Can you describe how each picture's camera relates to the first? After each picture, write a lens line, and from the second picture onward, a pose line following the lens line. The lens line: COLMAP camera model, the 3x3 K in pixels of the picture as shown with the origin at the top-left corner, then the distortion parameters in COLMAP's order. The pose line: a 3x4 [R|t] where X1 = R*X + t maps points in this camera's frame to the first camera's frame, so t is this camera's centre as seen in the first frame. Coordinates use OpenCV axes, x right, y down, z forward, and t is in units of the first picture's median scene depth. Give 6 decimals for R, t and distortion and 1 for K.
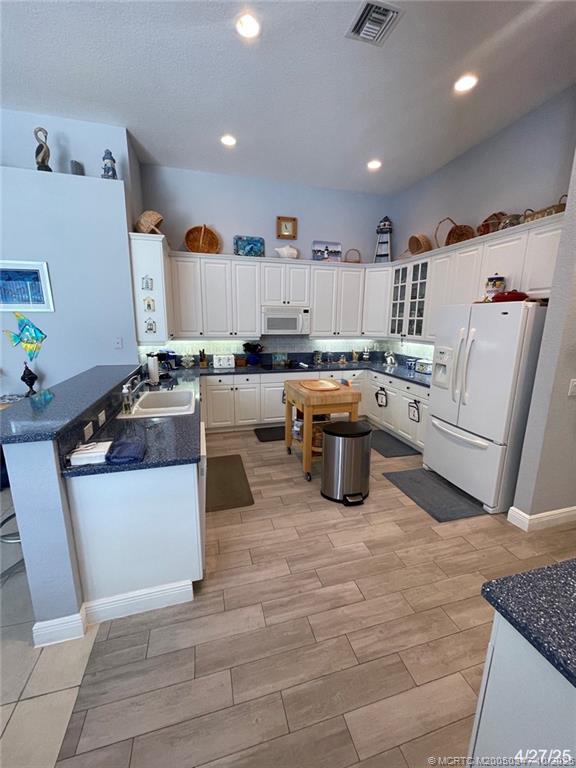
lens RADIAL K [[308.6, 0, 286.8], [0, 308.6, 383.2], [0, 0, 1]] dist [-0.003990, 0.001136]
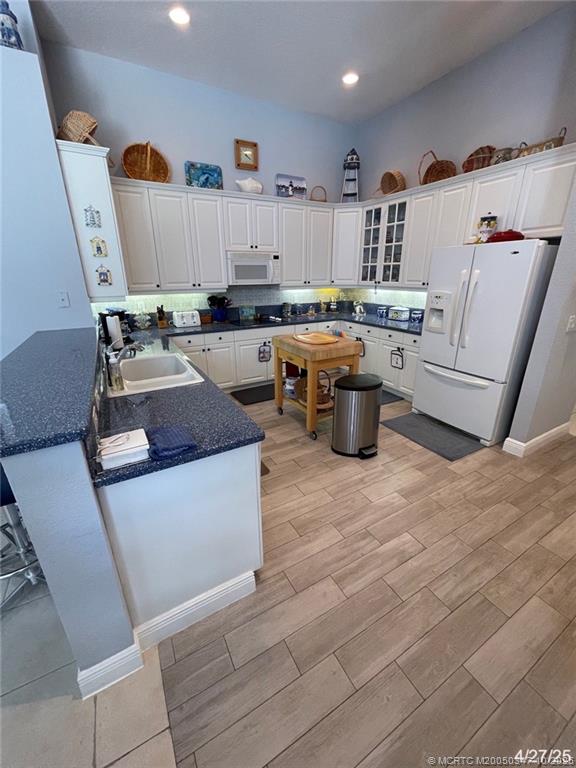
lens RADIAL K [[308.6, 0, 289.5], [0, 308.6, 383.1], [0, 0, 1]] dist [-0.003990, 0.001136]
pose [[0.971211, -0.095805, 0.218108, -0.223208], [0.064241, 0.986977, 0.147478, -0.003350], [-0.229396, -0.129220, 0.964717, 0.130091]]
